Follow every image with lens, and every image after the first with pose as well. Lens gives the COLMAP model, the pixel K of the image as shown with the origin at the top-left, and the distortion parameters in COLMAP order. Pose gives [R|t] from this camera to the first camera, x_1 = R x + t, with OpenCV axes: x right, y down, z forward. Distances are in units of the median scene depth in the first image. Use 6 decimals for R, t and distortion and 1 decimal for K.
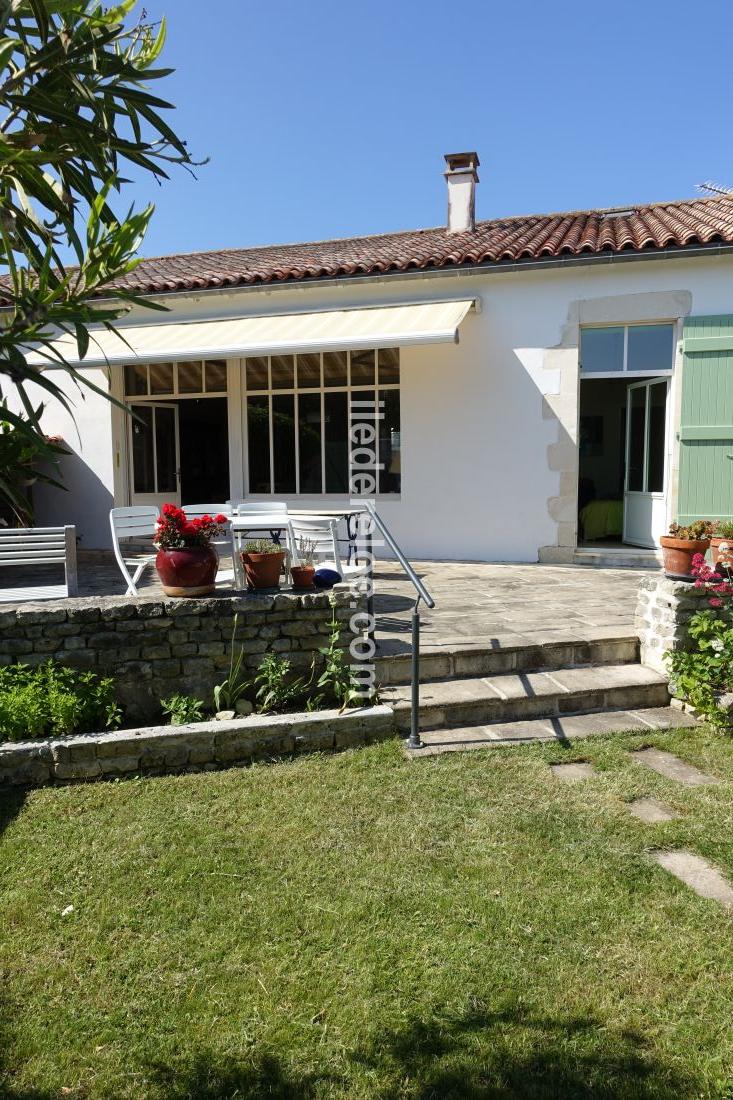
lens RADIAL K [[763.4, 0, 366.5], [0, 763.4, 550.0], [0, 0, 1]] dist [-0.000143, -0.000922]
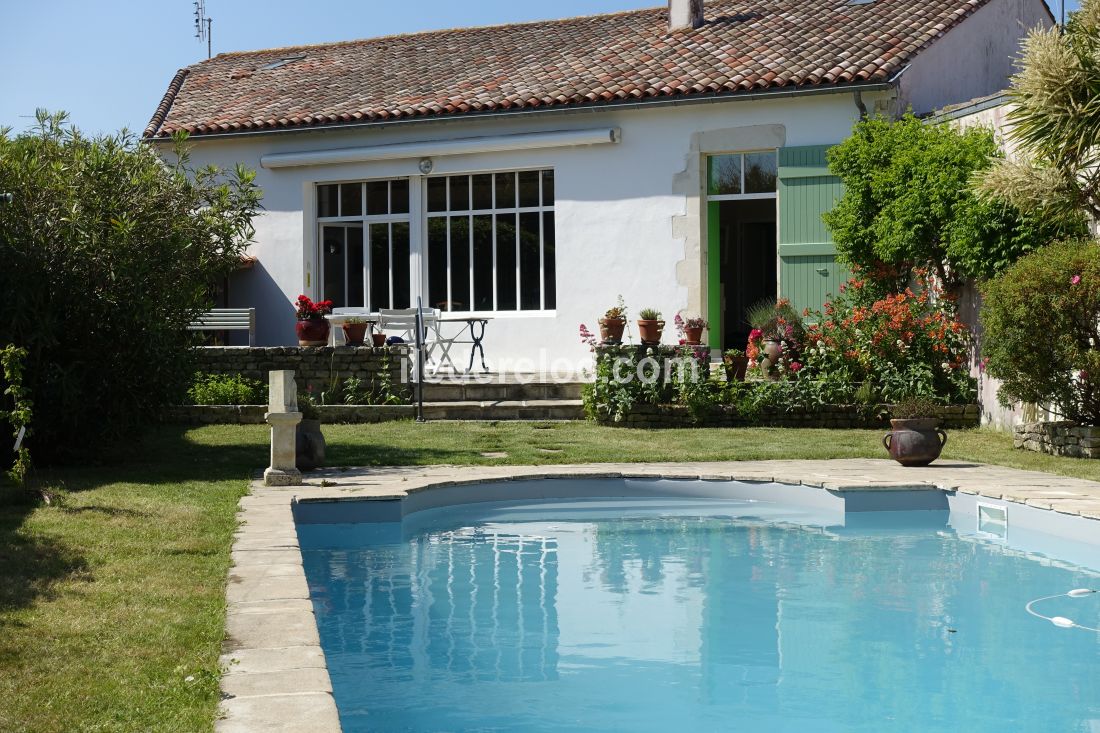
lens RADIAL K [[1779.2, 0, 550.0], [0, 1779.2, 366.5], [0, 0, 1]] dist [0.046081, -0.114410]
pose [[0.974786, 0.005444, -0.223076, 1.235980], [-0.023540, 0.996633, -0.078544, 0.419050], [0.221897, 0.081815, 0.971632, -2.920328]]
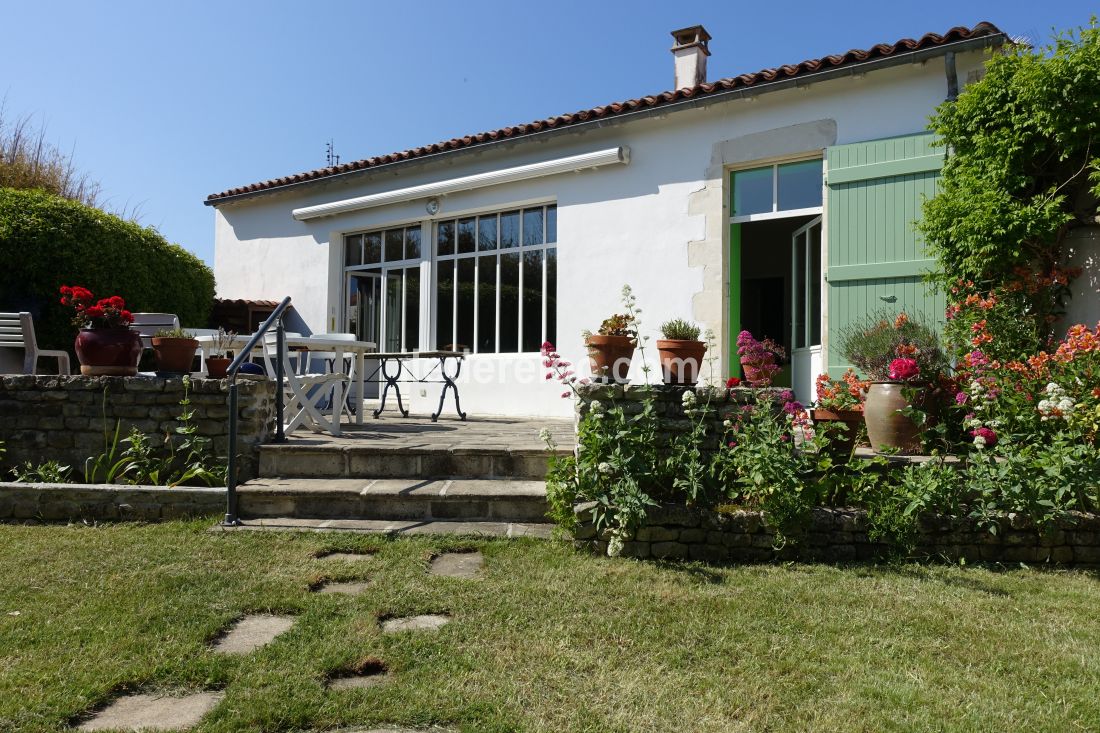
lens RADIAL K [[765.2, 0, 550.0], [0, 765.2, 366.5], [0, 0, 1]] dist [-0.001490, -0.002507]
pose [[0.959618, 0.013537, -0.280982, 0.657186], [-0.050442, 0.990933, -0.124528, 0.145688], [0.276749, 0.133673, 0.951600, 0.156973]]
